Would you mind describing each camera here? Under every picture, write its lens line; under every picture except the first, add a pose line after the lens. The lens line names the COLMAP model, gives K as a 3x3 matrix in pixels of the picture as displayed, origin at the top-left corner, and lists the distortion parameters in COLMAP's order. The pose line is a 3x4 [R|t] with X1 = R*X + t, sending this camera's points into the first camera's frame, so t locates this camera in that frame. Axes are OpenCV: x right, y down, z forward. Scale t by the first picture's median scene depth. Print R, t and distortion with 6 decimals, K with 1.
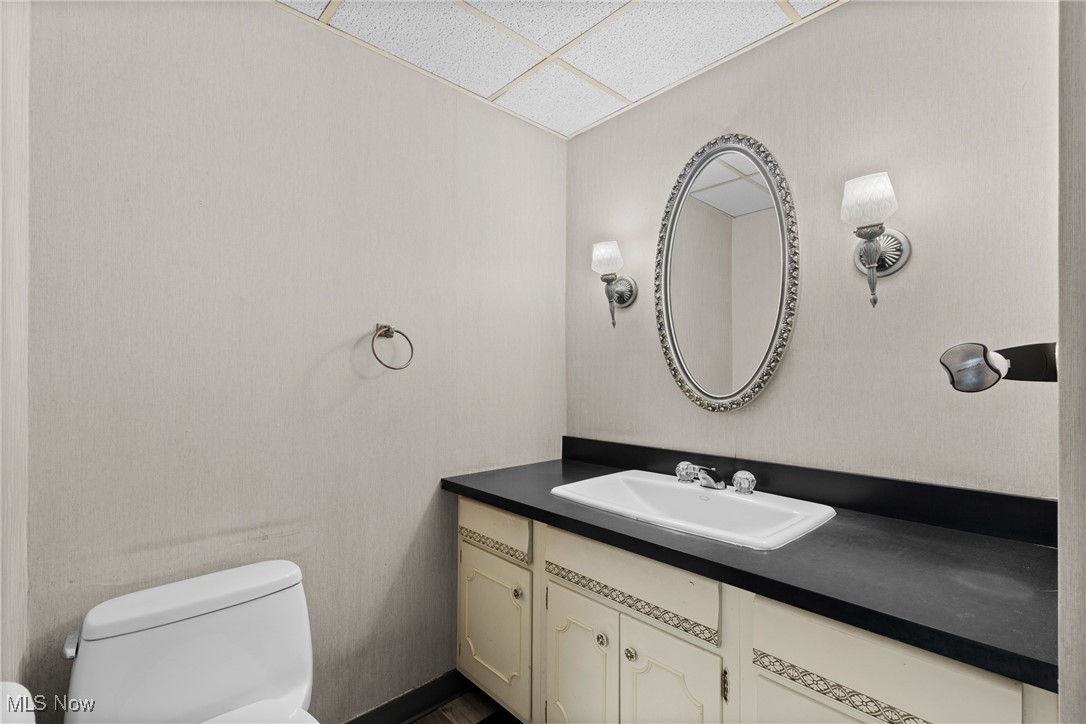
lens RADIAL K [[493.5, 0, 542.0], [0, 493.5, 368.7], [0, 0, 1]] dist [0.012405, 0.000245]
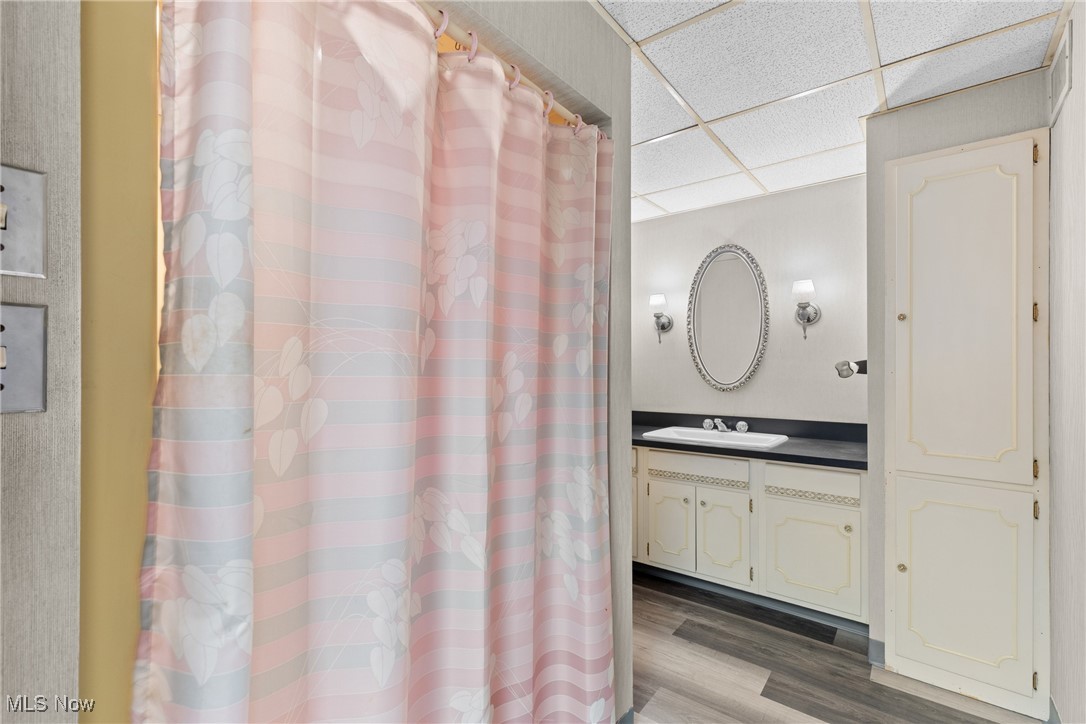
lens RADIAL K [[493.5, 0, 543.4], [0, 493.5, 362.7], [0, 0, 1]] dist [0.012405, 0.000245]
pose [[0.987621, 0.002037, 0.156844, -0.666668], [-0.001025, 0.999978, -0.006533, -0.009907], [-0.156854, 0.006292, 0.987602, -0.793776]]
